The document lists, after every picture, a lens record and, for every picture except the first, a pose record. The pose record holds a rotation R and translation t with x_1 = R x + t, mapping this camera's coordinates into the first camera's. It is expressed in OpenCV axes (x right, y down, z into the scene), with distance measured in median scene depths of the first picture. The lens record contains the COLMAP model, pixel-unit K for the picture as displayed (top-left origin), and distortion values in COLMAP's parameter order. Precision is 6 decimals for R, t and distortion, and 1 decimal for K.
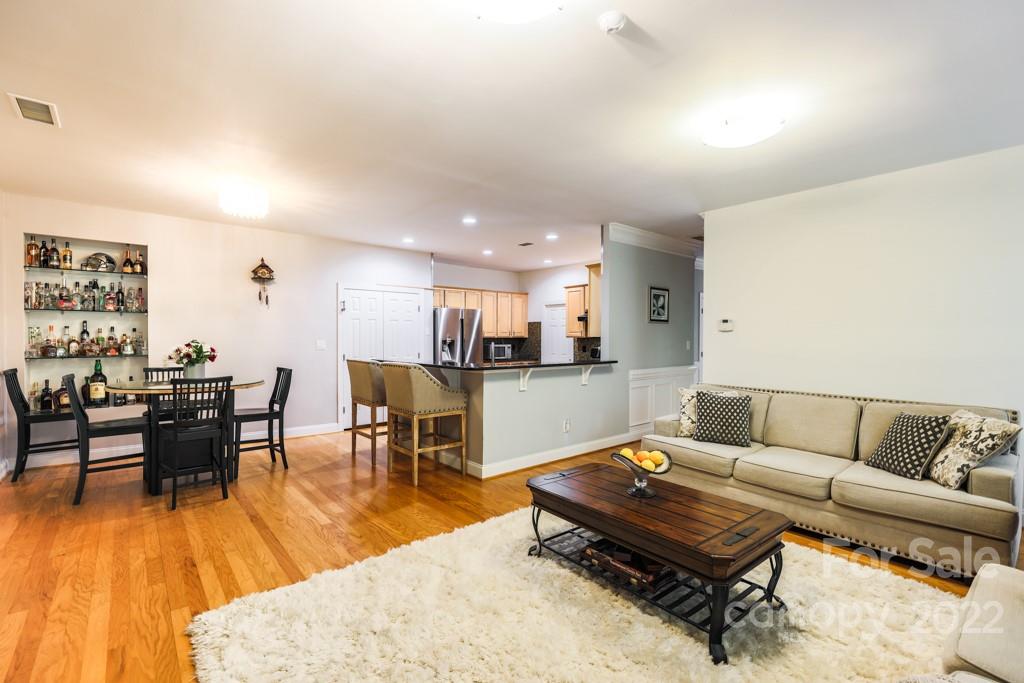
lens RADIAL K [[466.2, 0, 512.0], [0, 466.2, 341.5], [0, 0, 1]] dist [-0.002102, -0.000551]
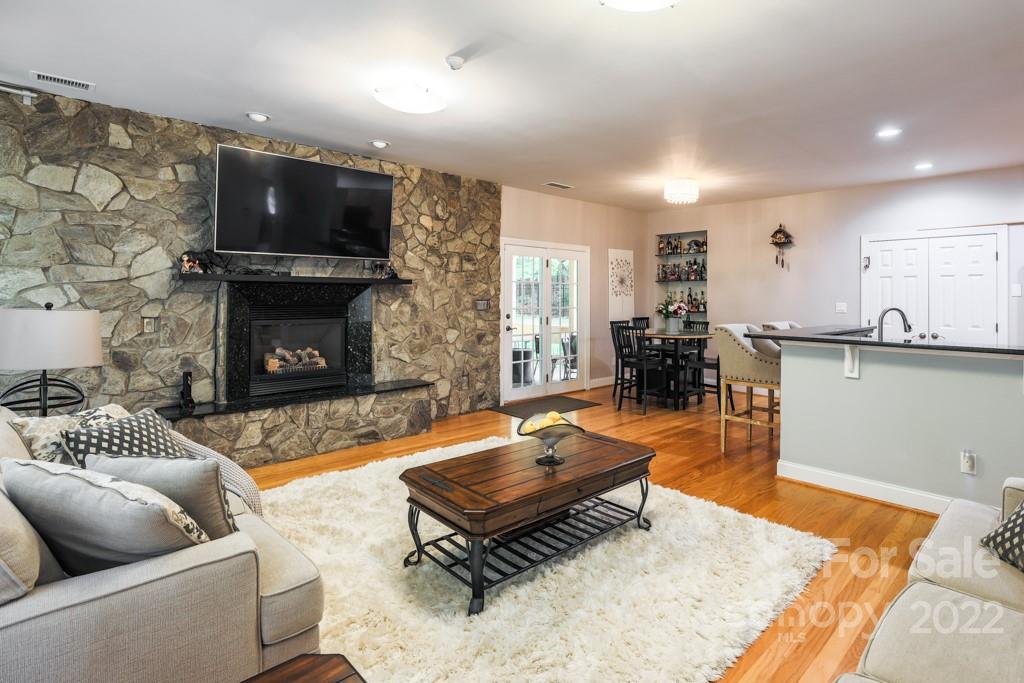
lens RADIAL K [[521.9, 0, 574.2], [0, 521.9, 293.6], [0, 0, 1]] dist [-0.003173, -0.000763]
pose [[0.095866, -0.009570, -0.995348, 0.689754], [-0.011096, 0.999881, -0.010683, -0.003179], [0.995332, 0.012069, 0.095749, 0.480517]]
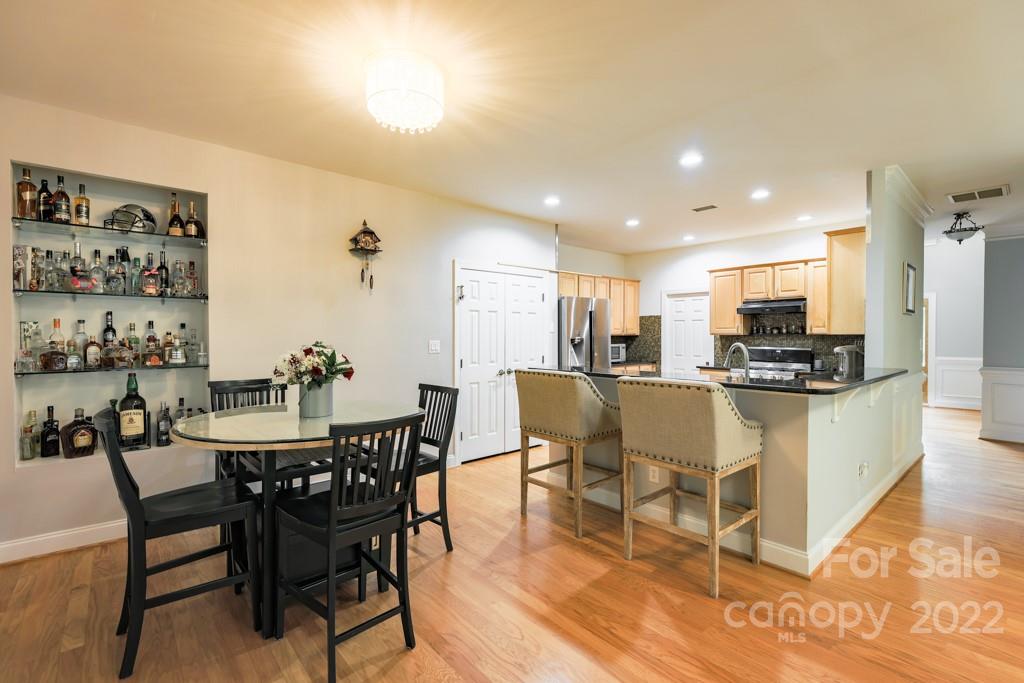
lens RADIAL K [[466.2, 0, 512.0], [0, 466.2, 341.5], [0, 0, 1]] dist [-0.002102, -0.000551]
pose [[0.999883, -0.003614, 0.014893, -0.378186], [0.003528, 0.999977, 0.005738, -0.005292], [-0.014914, -0.005685, 0.999873, 0.356394]]
